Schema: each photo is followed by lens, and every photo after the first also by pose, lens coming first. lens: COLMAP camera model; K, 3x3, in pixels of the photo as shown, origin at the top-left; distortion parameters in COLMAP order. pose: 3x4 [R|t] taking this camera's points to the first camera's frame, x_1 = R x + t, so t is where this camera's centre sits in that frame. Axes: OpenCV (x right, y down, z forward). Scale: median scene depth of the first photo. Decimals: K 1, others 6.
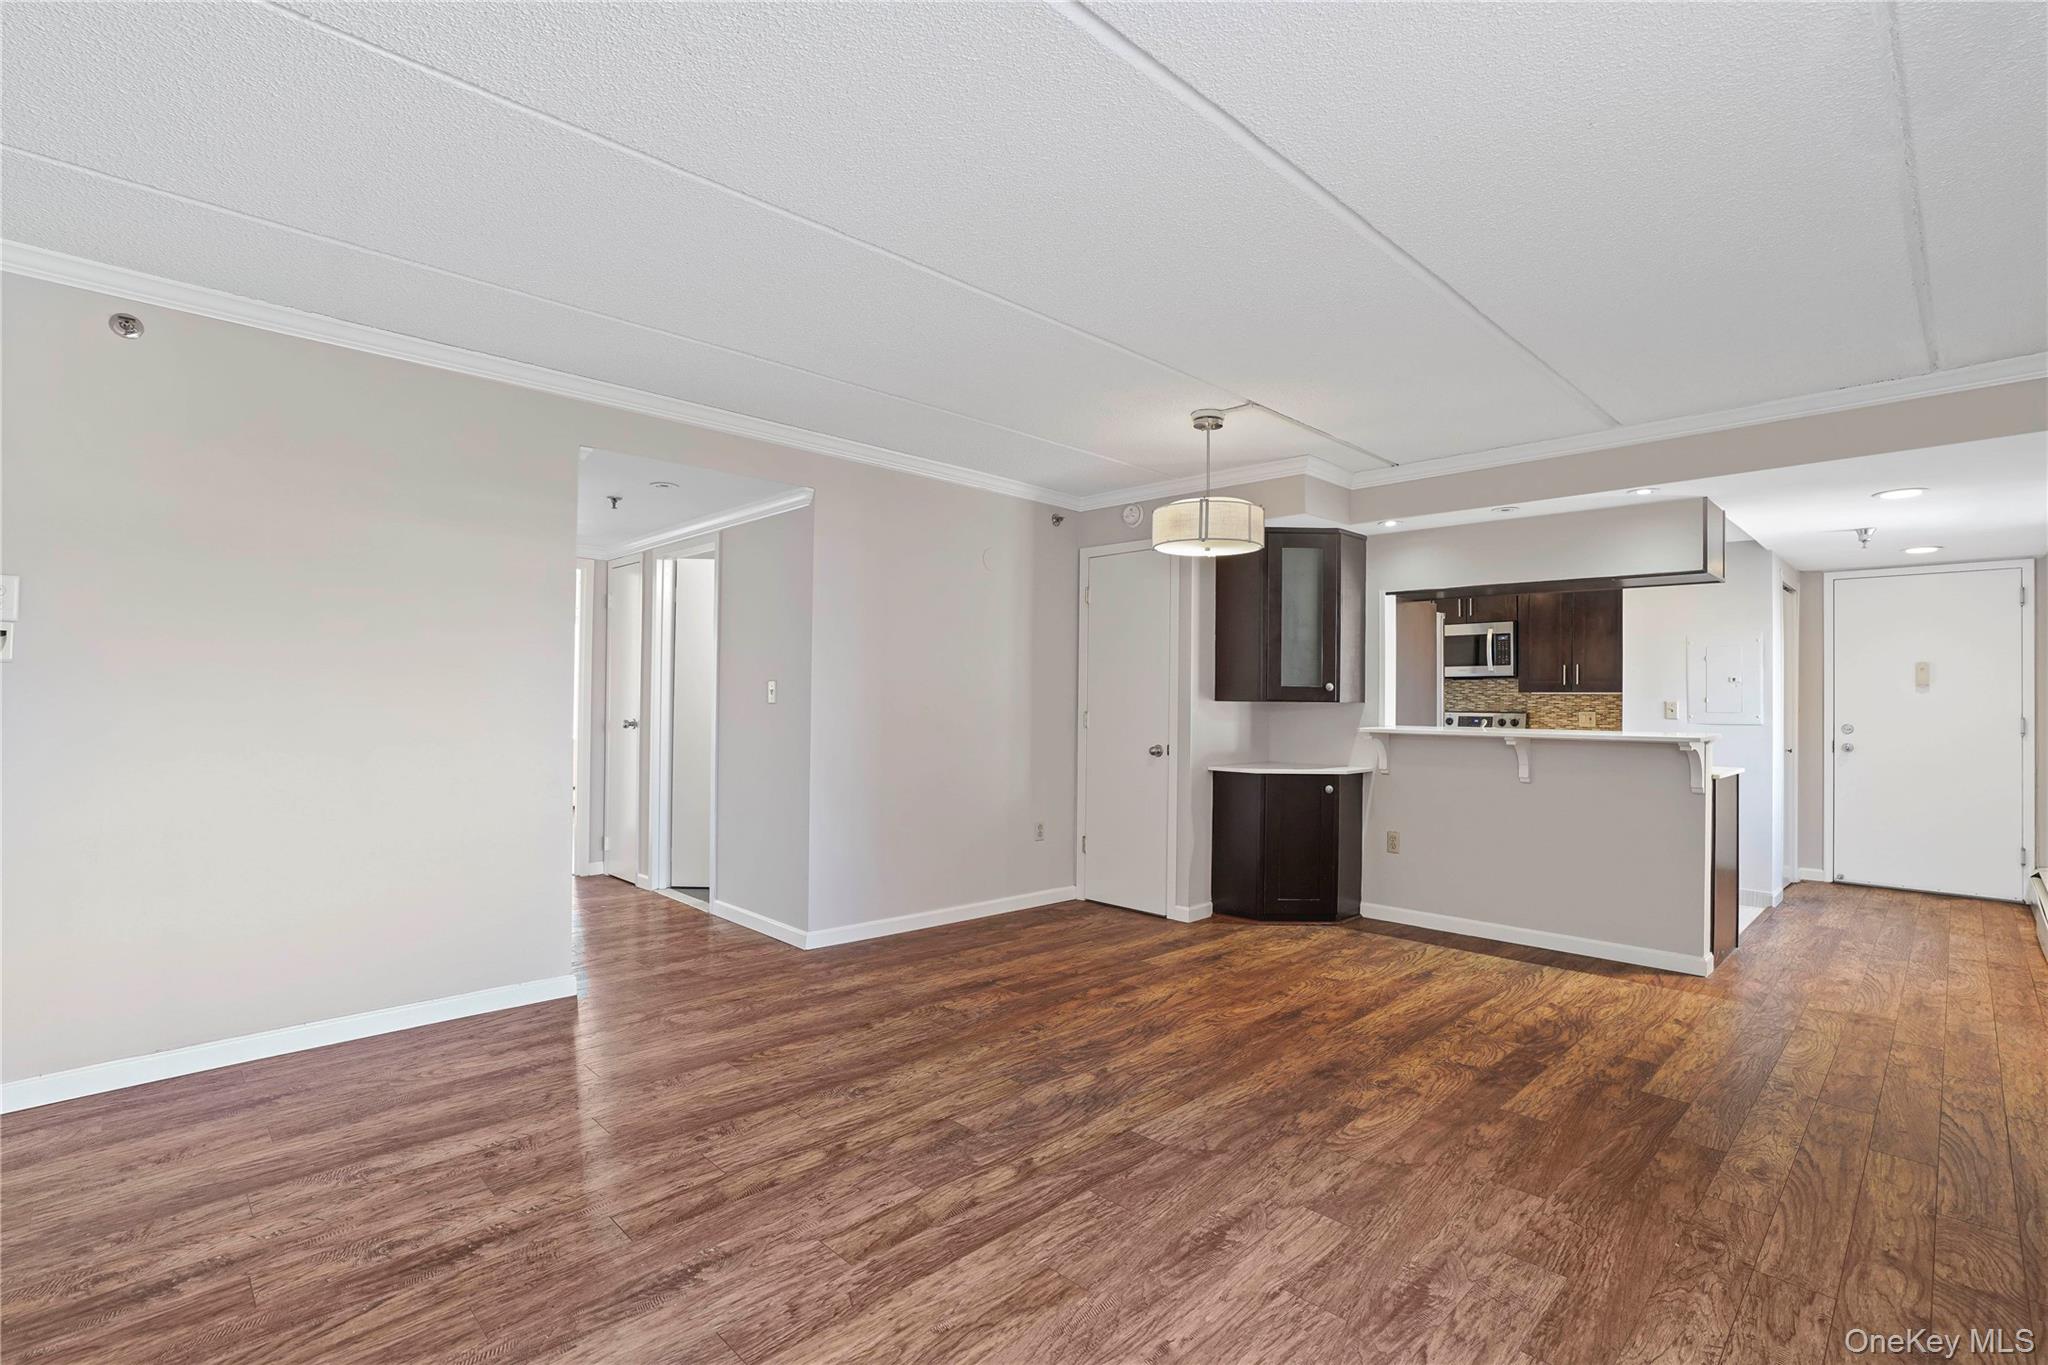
lens RADIAL K [[958.5, 0, 1006.2], [0, 958.5, 680.8], [0, 0, 1]] dist [-0.042716, 0.014948]
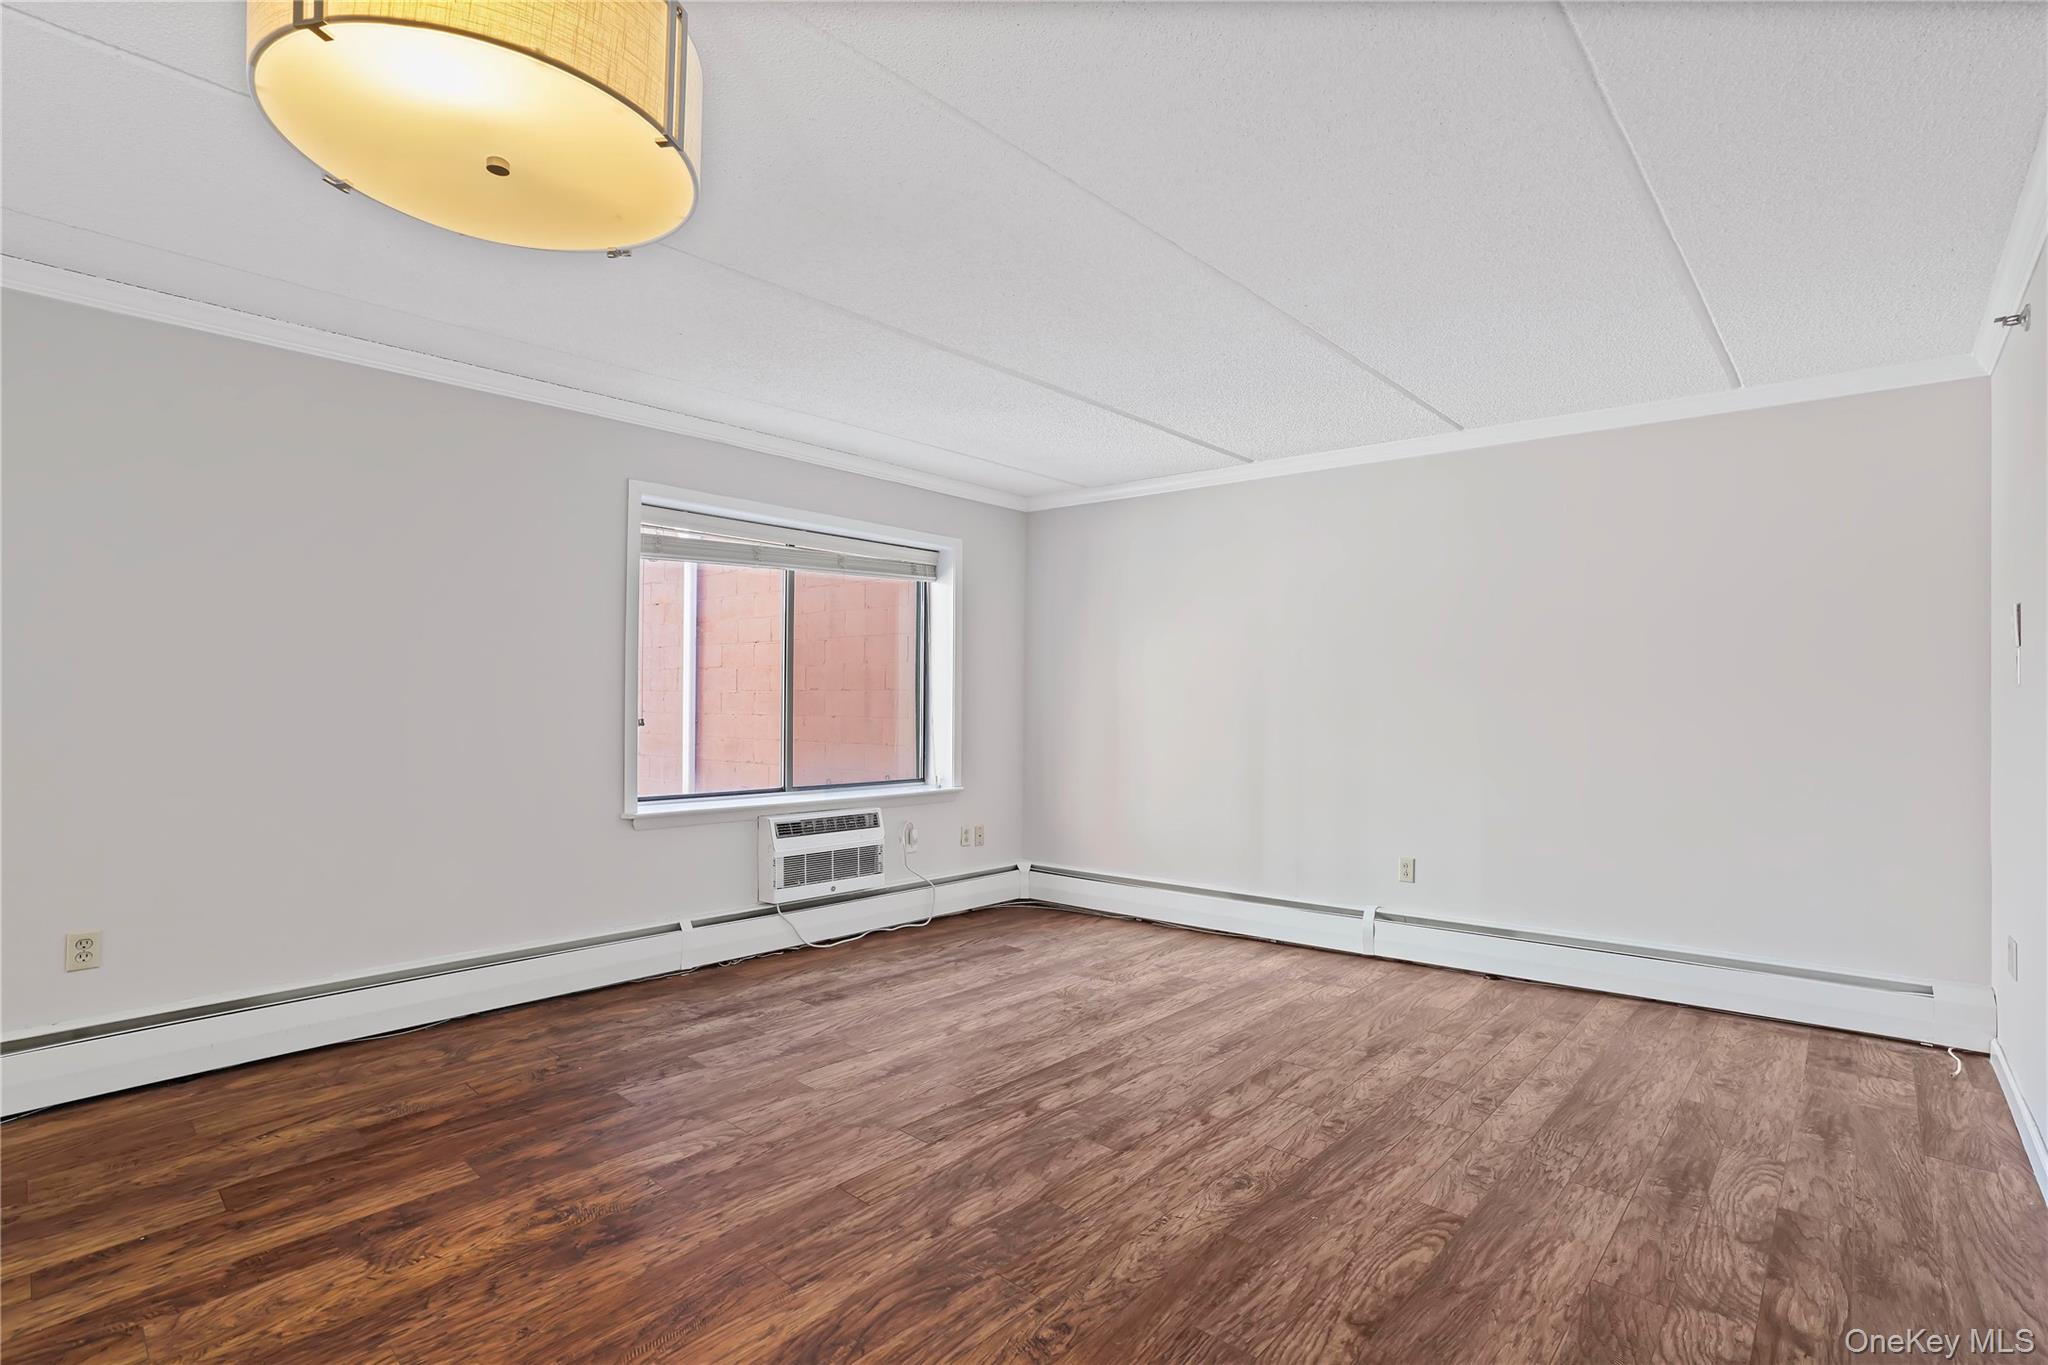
lens RADIAL K [[958.5, 0, 1026.2], [0, 958.5, 683.8], [0, 0, 1]] dist [-0.042716, 0.014948]
pose [[-0.997214, -0.019798, -0.071917, 0.103123], [-0.016946, 0.999054, -0.040048, 0.037276], [0.072642, -0.038718, -0.996606, 1.868900]]
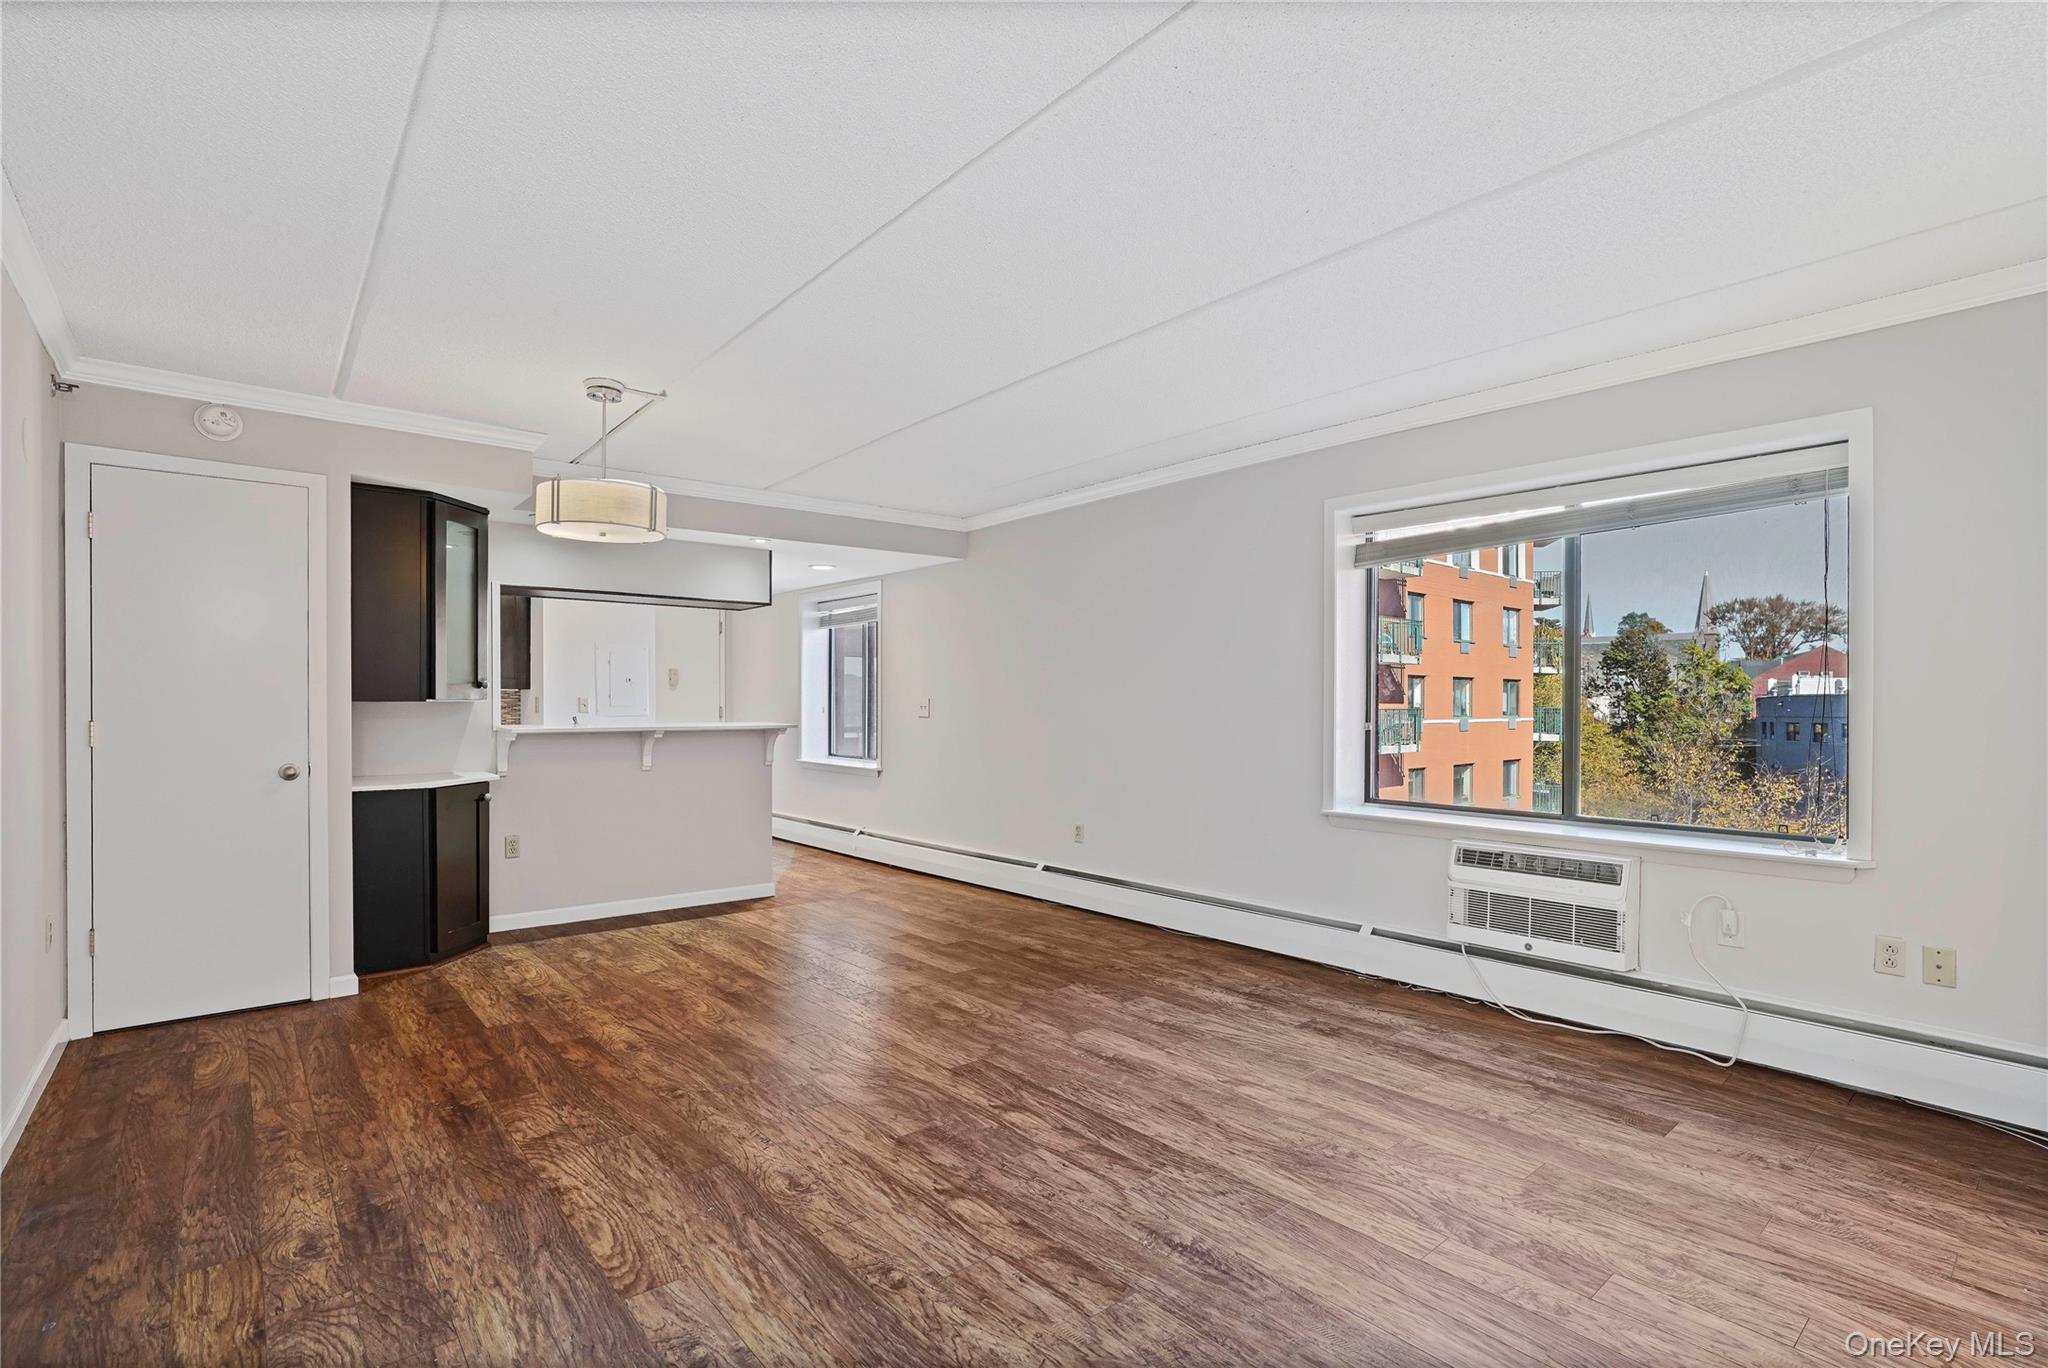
lens RADIAL K [[958.5, 0, 1058.5], [0, 958.5, 692.4], [0, 0, 1]] dist [-0.042716, 0.014948]
pose [[0.040258, 0.001245, 0.999189, -0.980813], [-0.021957, 0.999759, -0.000361, 0.003604], [-0.998948, -0.021925, 0.040276, 0.774862]]
